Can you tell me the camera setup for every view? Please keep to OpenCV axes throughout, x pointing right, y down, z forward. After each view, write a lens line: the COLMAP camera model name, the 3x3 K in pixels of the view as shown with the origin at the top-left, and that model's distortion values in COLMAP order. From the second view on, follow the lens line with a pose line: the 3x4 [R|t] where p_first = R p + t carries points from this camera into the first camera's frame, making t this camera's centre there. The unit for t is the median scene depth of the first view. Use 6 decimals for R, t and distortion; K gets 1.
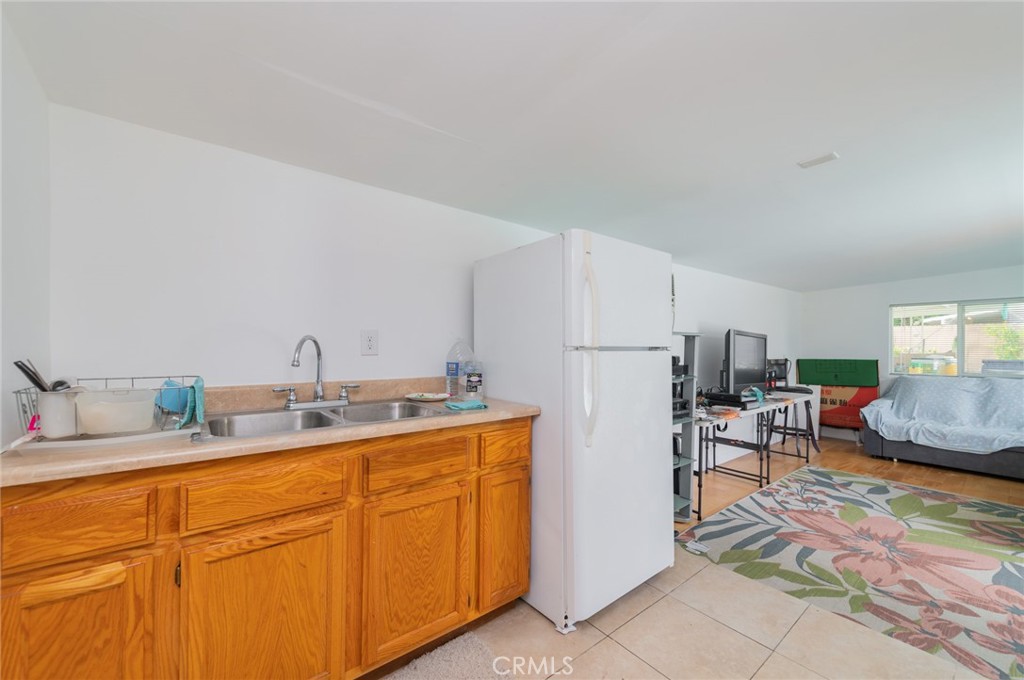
lens RADIAL K [[407.9, 0, 516.4], [0, 407.9, 347.0], [0, 0, 1]] dist [0.017127, -0.000544]
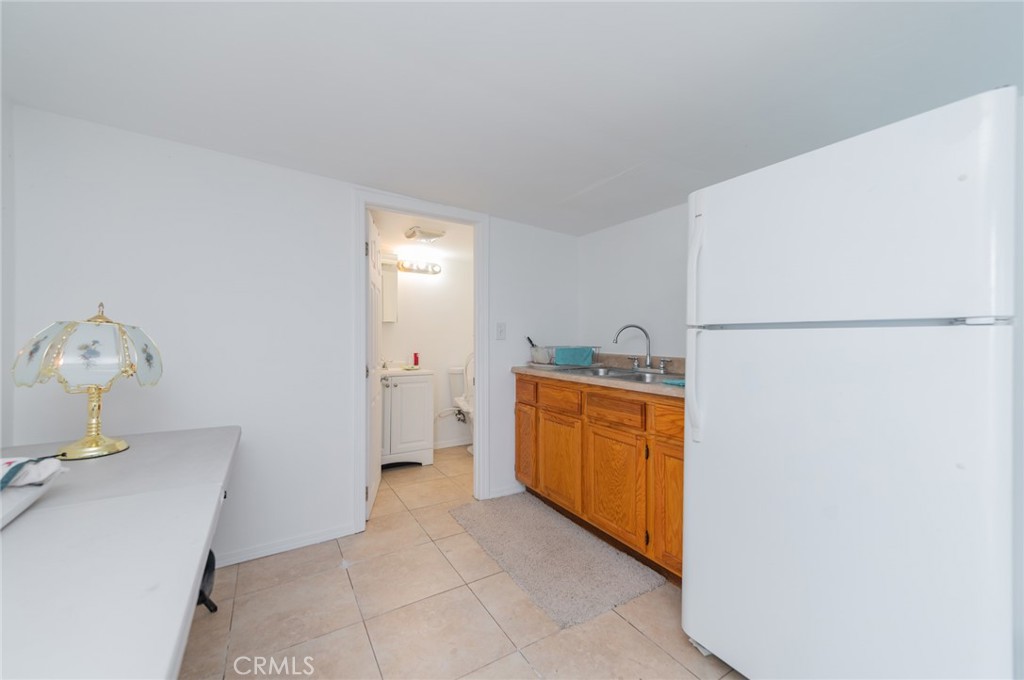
lens RADIAL K [[407.9, 0, 516.1], [0, 407.9, 336.2], [0, 0, 1]] dist [0.017127, -0.000544]
pose [[-0.139306, -0.009838, -0.990201, 1.250398], [-0.003935, 0.999948, -0.009382, 0.038838], [0.990242, 0.002589, -0.139337, 0.864126]]
